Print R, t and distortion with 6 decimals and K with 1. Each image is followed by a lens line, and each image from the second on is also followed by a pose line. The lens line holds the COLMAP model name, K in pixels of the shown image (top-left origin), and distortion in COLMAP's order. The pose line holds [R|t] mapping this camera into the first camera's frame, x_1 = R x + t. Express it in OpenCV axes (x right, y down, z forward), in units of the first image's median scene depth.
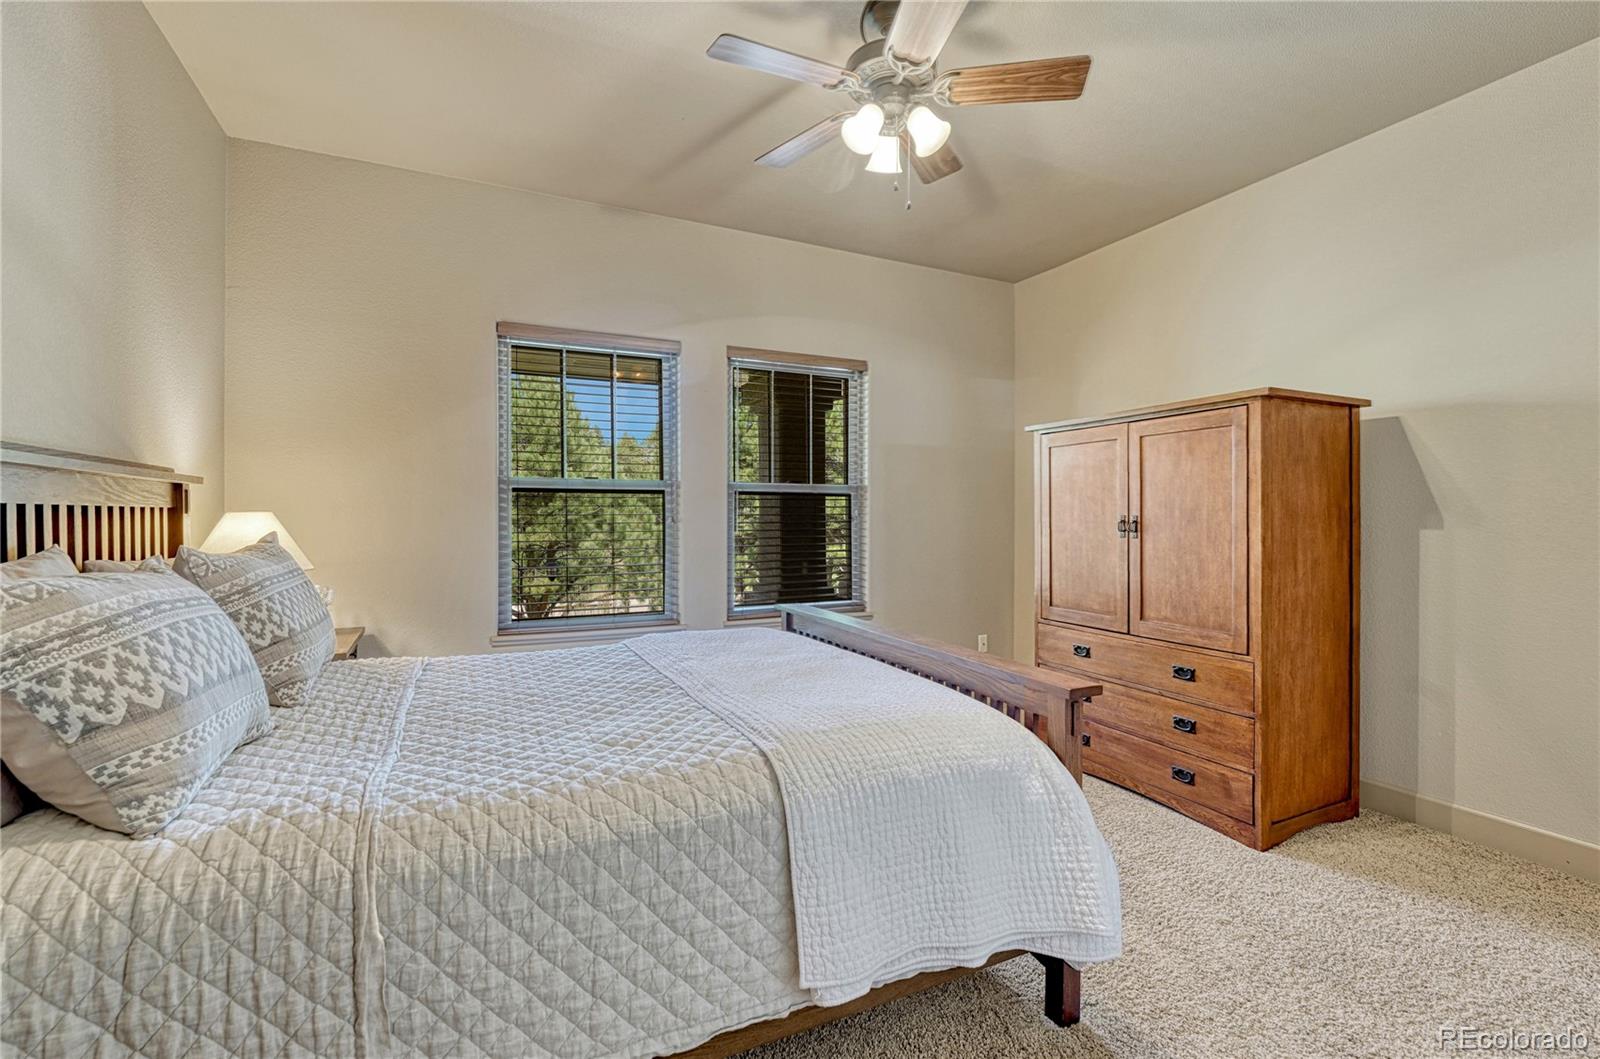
lens RADIAL K [[676.2, 0, 801.6], [0, 676.2, 517.4], [0, 0, 1]] dist [-0.015140, 0.000146]
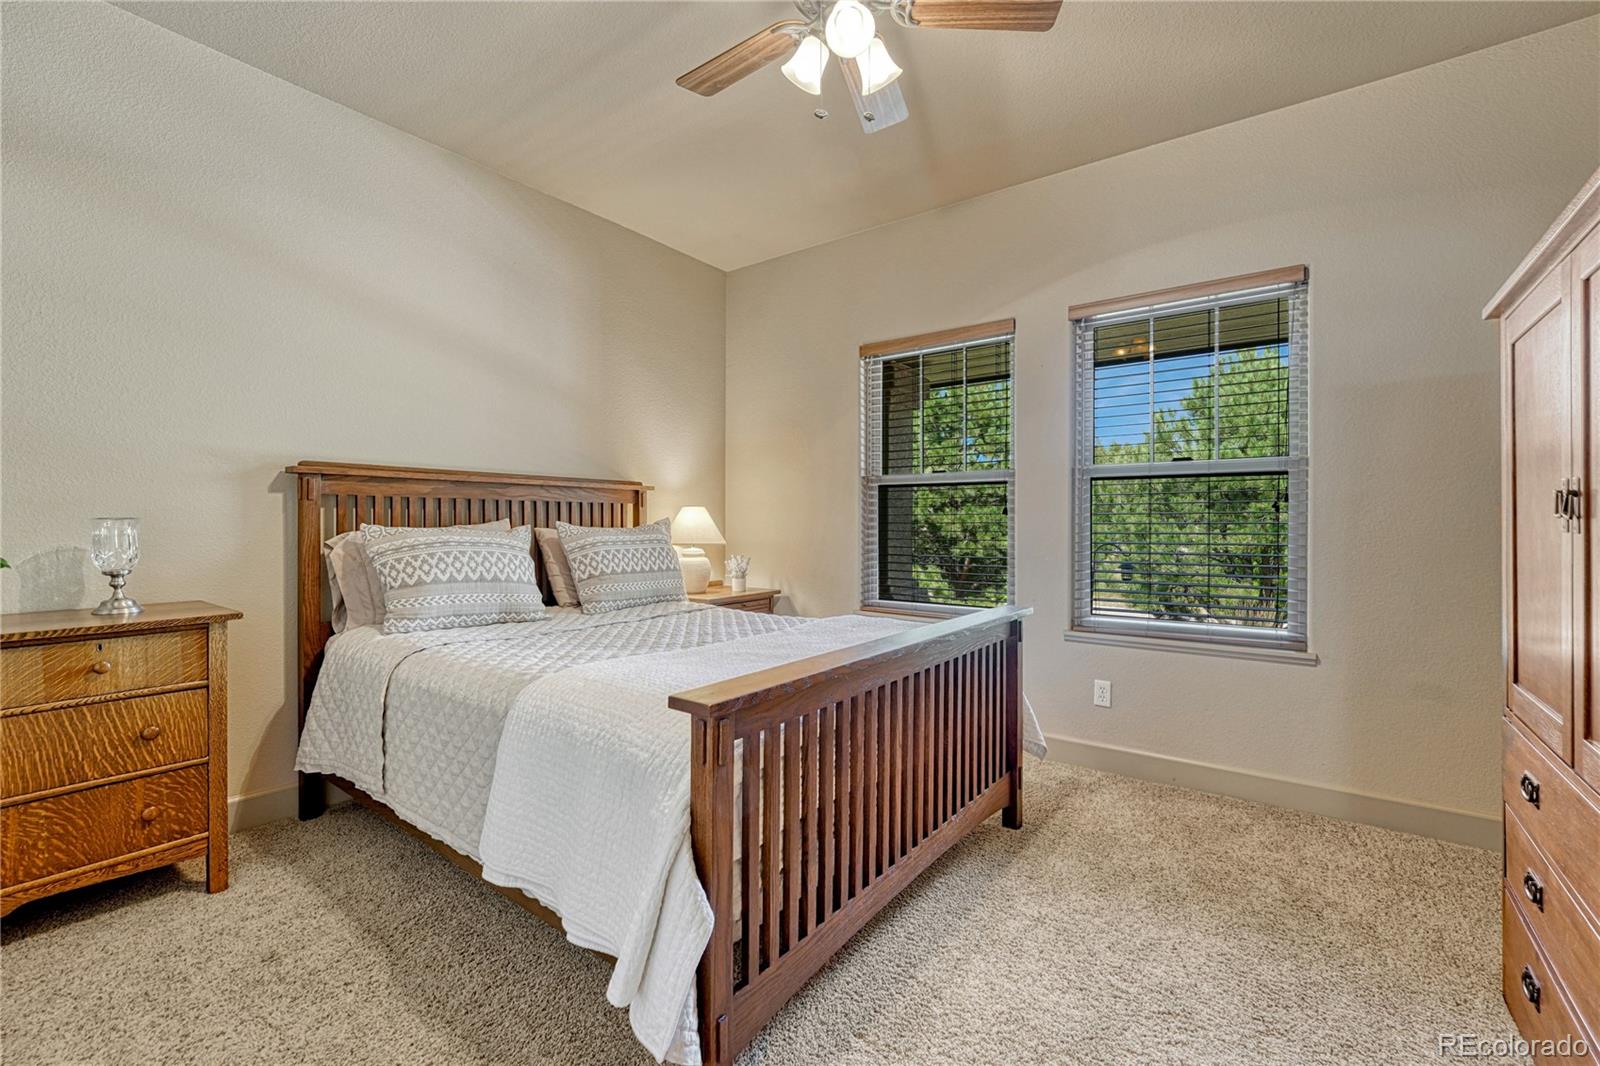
lens RADIAL K [[676.2, 0, 801.6], [0, 676.2, 520.9], [0, 0, 1]] dist [-0.015140, 0.000146]
pose [[0.448230, 0.004396, -0.893908, 0.589719], [-0.003692, 0.999988, 0.003066, 0.016012], [0.893911, 0.001926, 0.448241, 0.385100]]
